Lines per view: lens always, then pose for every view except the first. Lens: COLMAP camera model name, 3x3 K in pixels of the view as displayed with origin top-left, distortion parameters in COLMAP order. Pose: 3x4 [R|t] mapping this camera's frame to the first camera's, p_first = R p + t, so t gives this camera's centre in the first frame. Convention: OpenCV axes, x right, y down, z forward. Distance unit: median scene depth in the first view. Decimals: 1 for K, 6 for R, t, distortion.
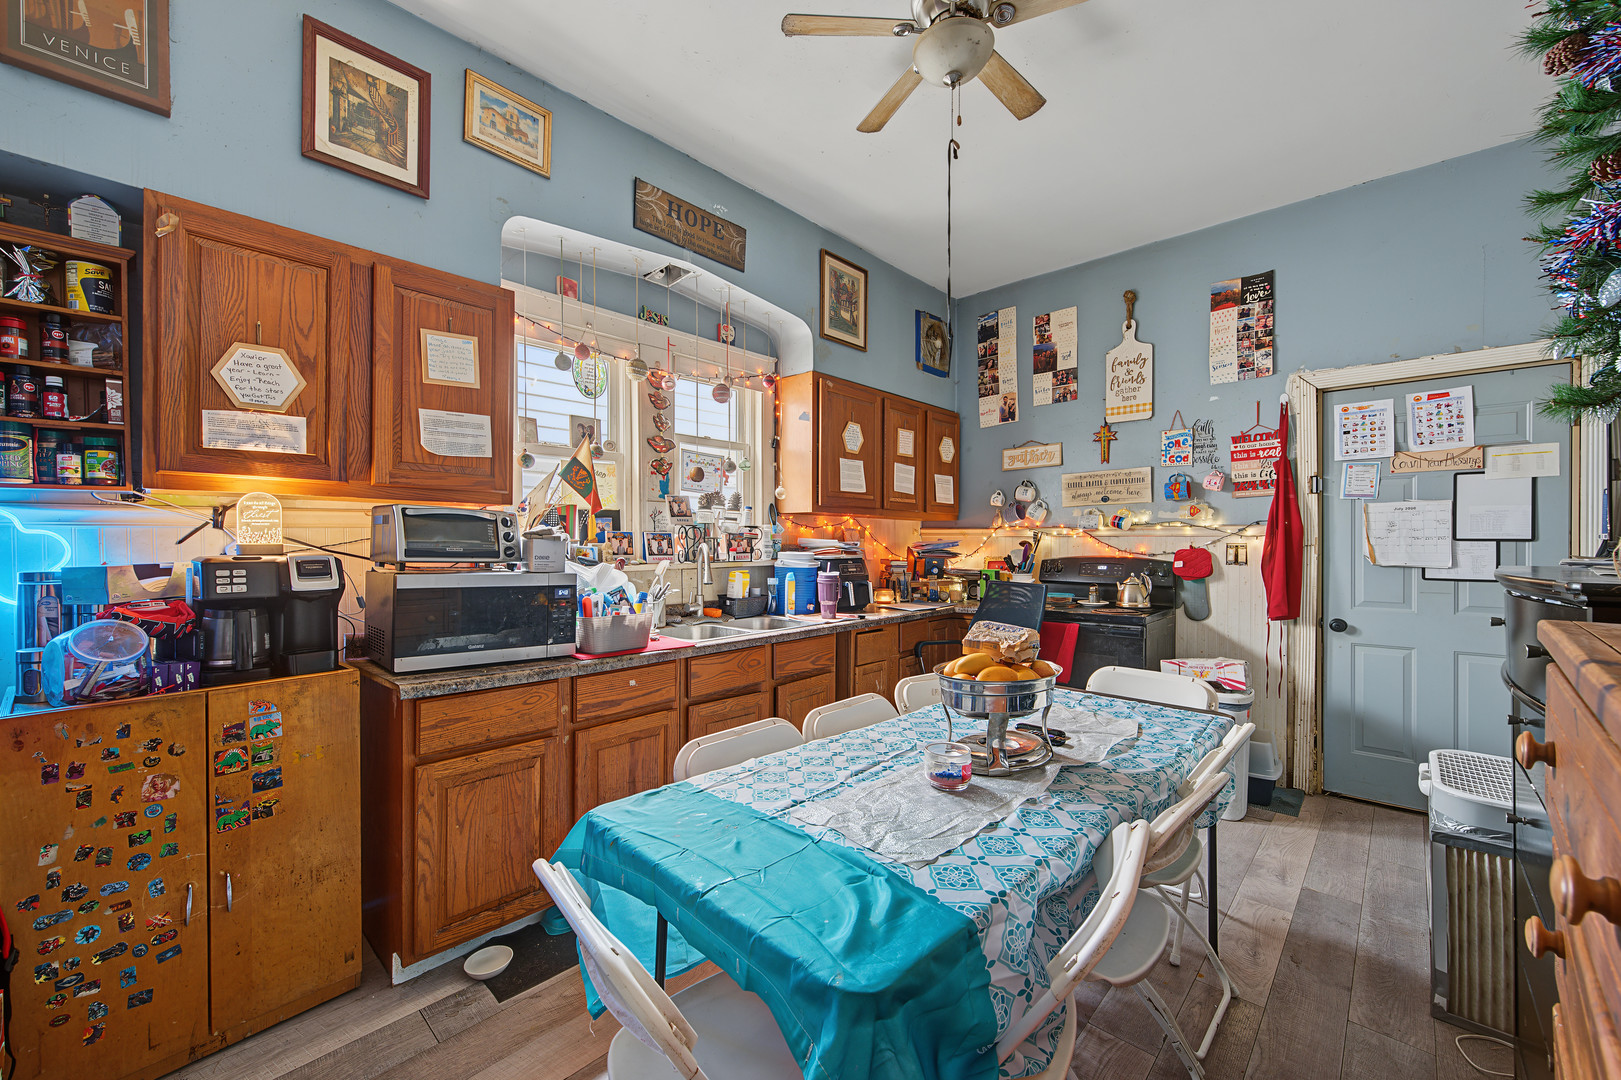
lens RADIAL K [[638.6, 0, 798.2], [0, 638.6, 544.6], [0, 0, 1]] dist [0.006062, -0.000120]
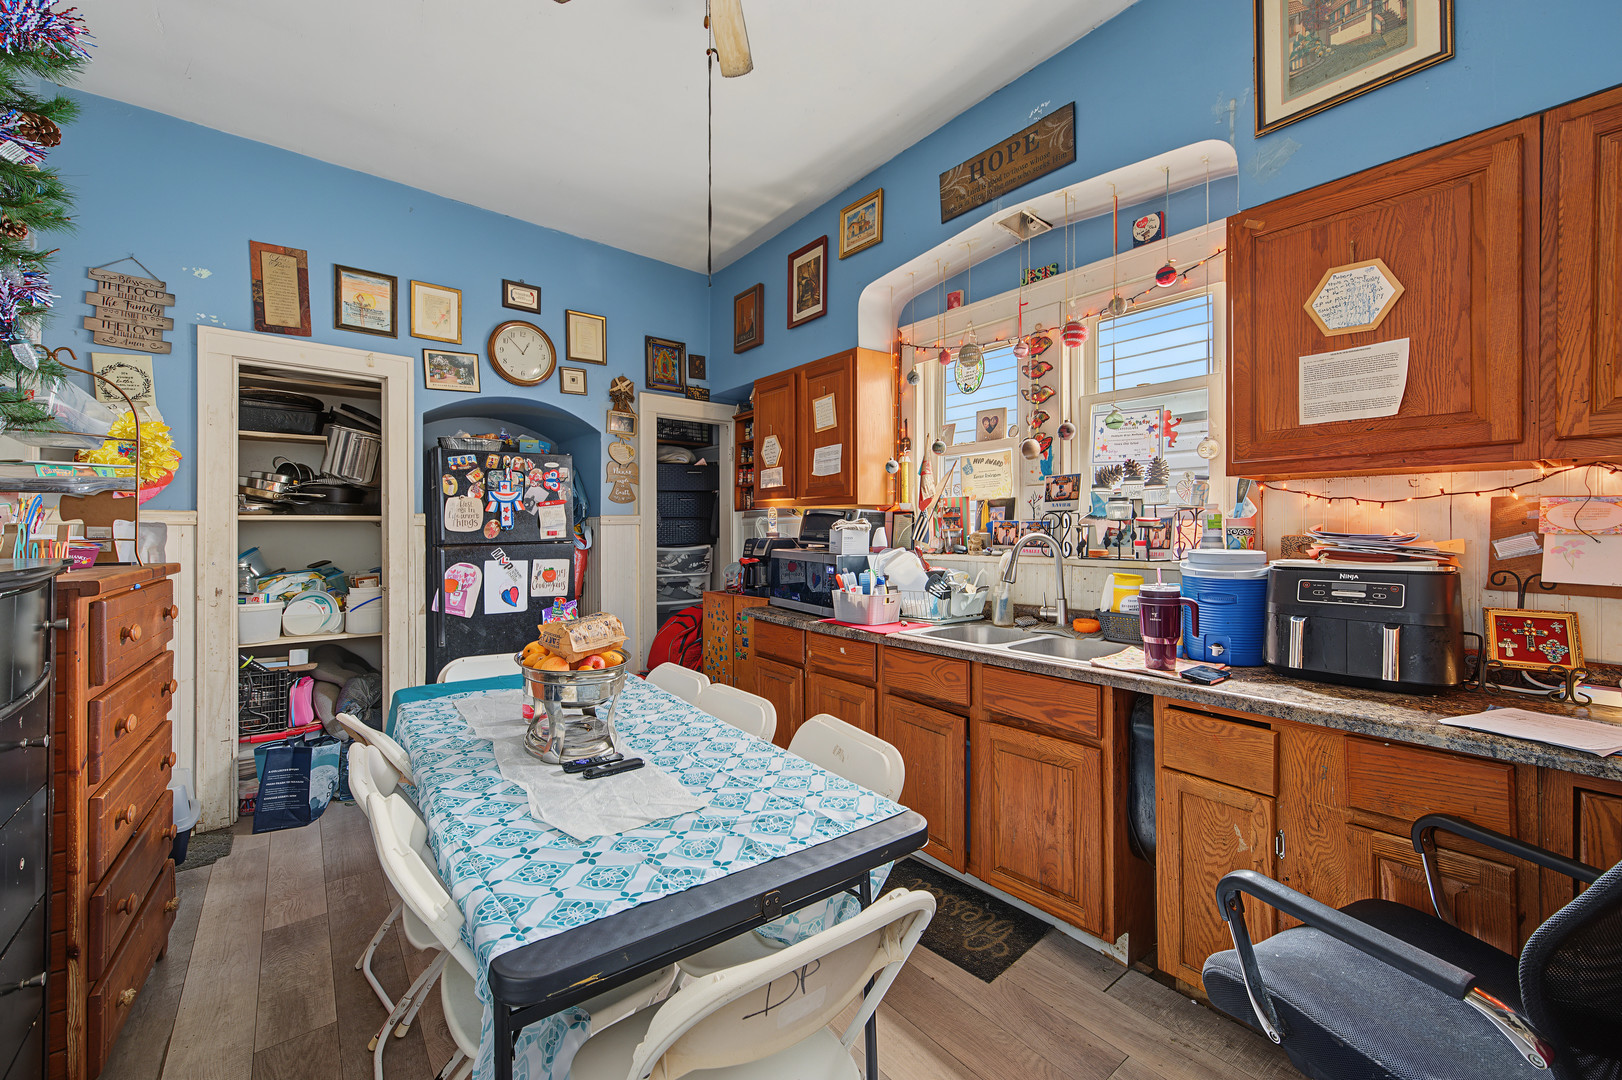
lens RADIAL K [[639.0, 0, 807.5], [0, 639.0, 529.0], [0, 0, 1]] dist [0.006062, -0.000120]
pose [[-0.131424, -0.000384, -0.991326, 1.005083], [-0.001564, 0.999999, -0.000180, -0.009767], [0.991325, 0.001527, -0.131424, 1.181359]]
